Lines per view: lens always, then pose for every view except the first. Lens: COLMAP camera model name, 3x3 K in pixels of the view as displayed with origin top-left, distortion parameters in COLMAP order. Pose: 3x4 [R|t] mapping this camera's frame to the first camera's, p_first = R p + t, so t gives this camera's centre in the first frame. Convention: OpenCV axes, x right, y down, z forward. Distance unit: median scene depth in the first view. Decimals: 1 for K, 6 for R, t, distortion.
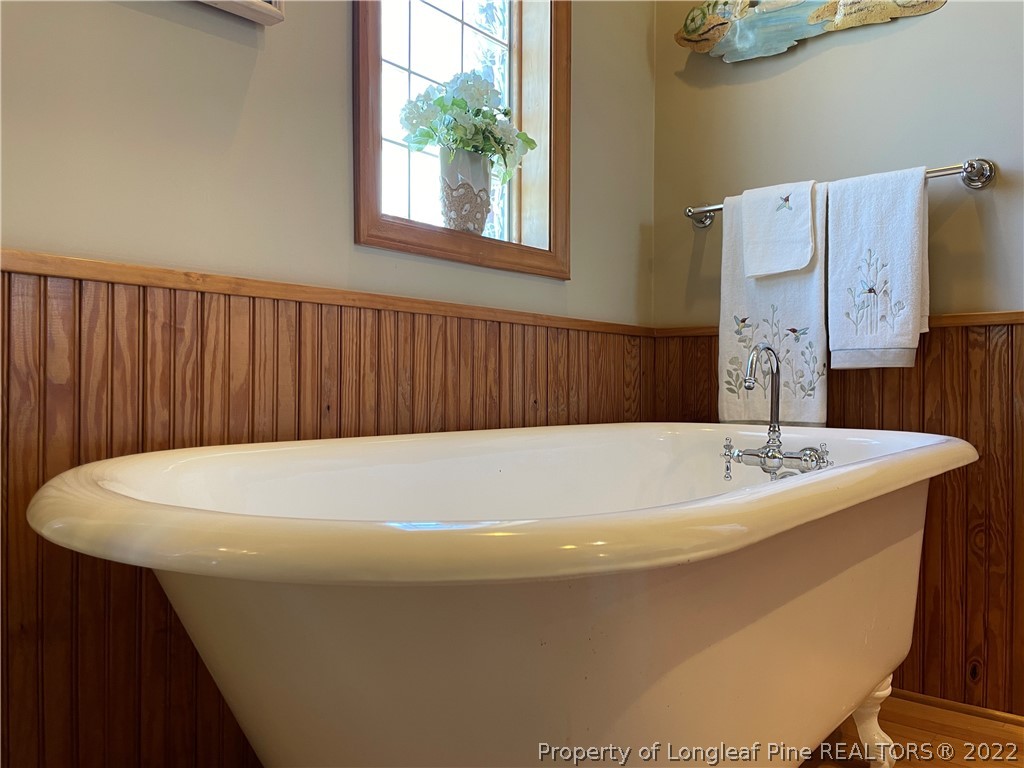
lens RADIAL K [[783.2, 0, 513.4], [0, 783.2, 380.8], [0, 0, 1]] dist [0.087781, -0.119135]
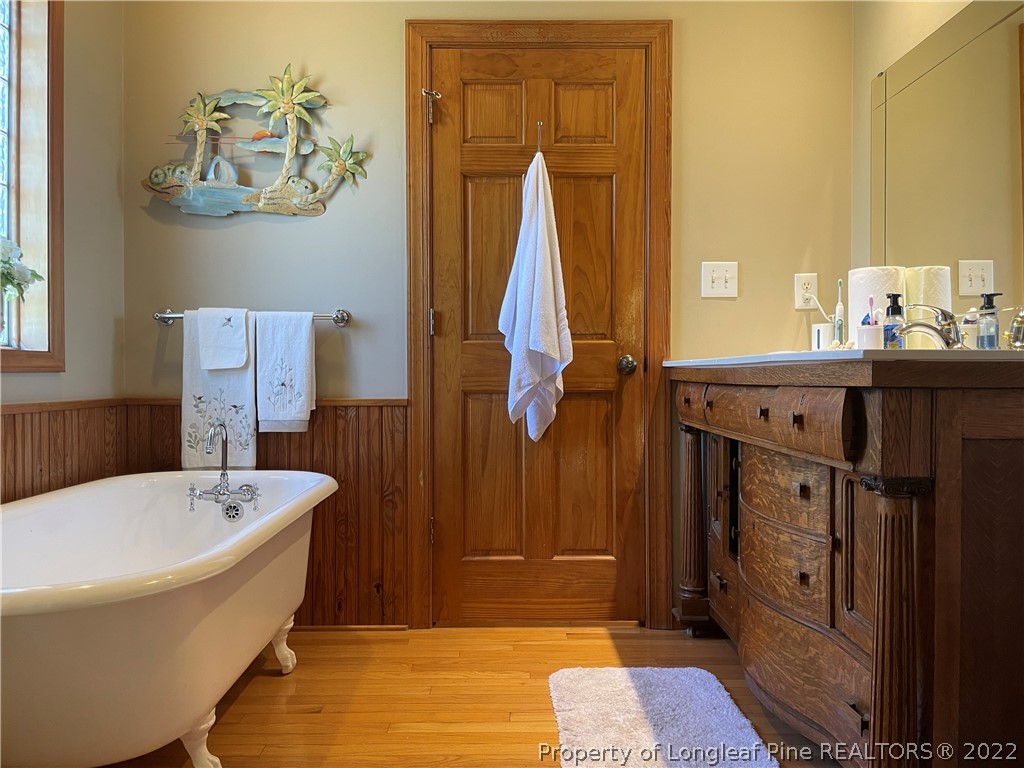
lens RADIAL K [[783.2, 0, 509.3], [0, 783.2, 381.5], [0, 0, 1]] dist [0.087781, -0.119135]
pose [[0.760392, -0.012357, 0.649347, -0.234343], [-0.002773, 0.999748, 0.022272, -0.150424], [-0.649459, -0.018736, 0.760166, -0.504540]]
